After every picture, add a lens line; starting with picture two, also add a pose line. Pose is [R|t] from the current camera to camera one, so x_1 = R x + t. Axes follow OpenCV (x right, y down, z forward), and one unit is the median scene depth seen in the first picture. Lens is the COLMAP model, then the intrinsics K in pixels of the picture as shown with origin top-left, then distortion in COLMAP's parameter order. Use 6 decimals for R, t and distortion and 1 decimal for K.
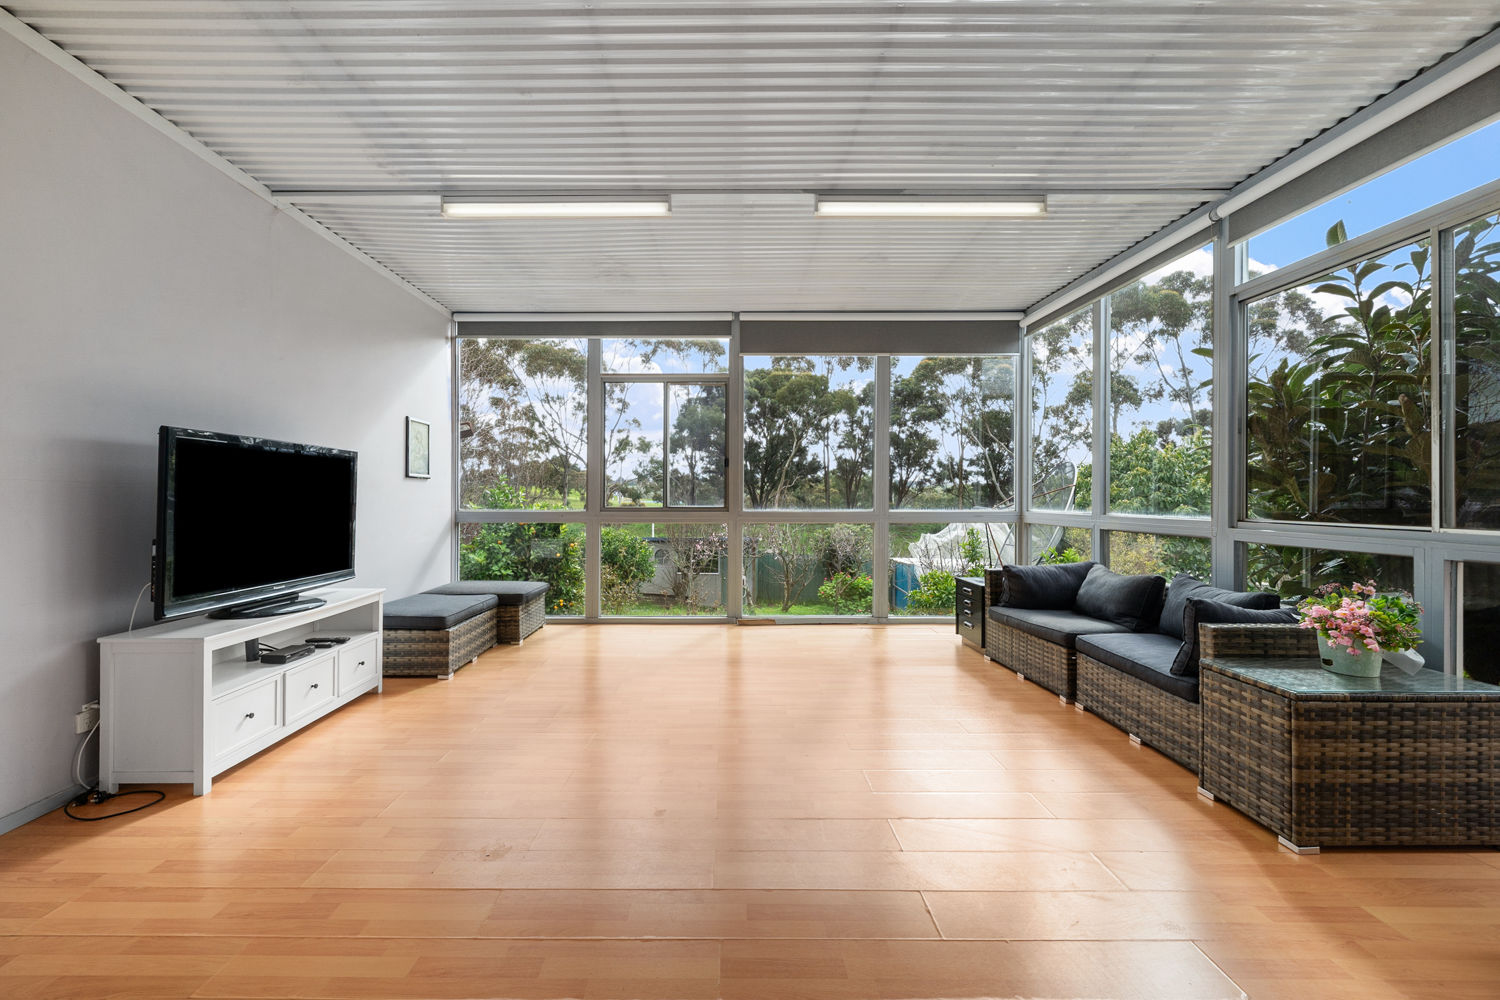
lens RADIAL K [[620.0, 0, 747.3], [0, 620.0, 498.0], [0, 0, 1]] dist [0.000032, -0.000020]
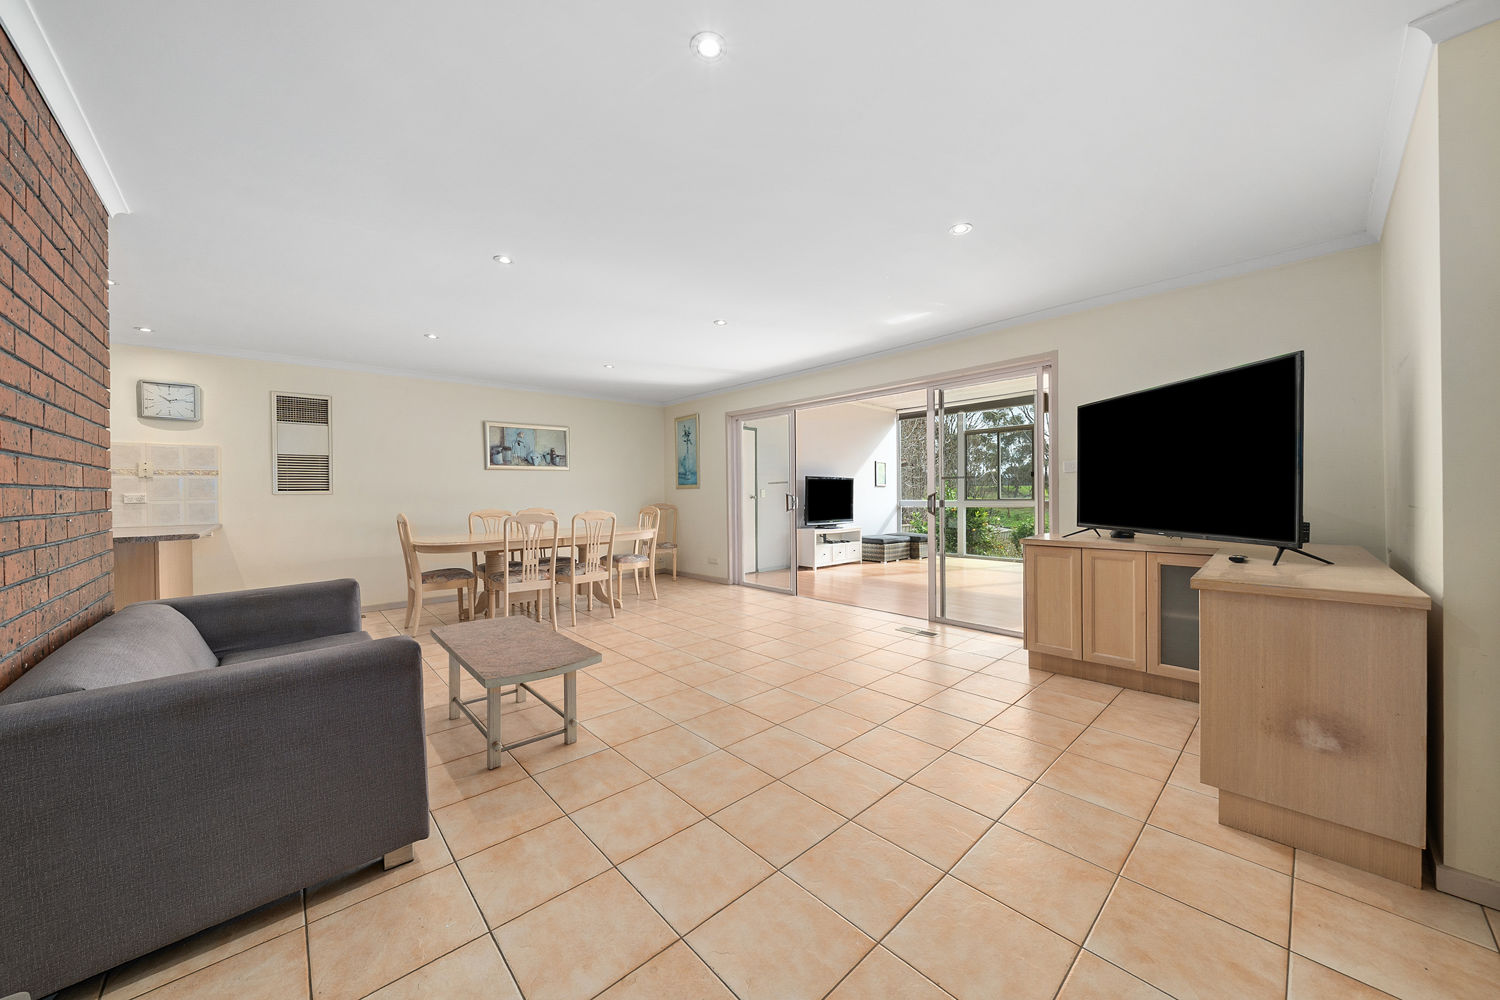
lens RADIAL K [[522.8, 0, 746.1], [0, 522.8, 497.3], [0, 0, 1]] dist [-0.001264, -0.000024]
pose [[0.673837, -0.002821, -0.738874, 0.863716], [0.008050, 0.999961, 0.003524, -0.001085], [0.738836, -0.008323, 0.673834, -1.047850]]
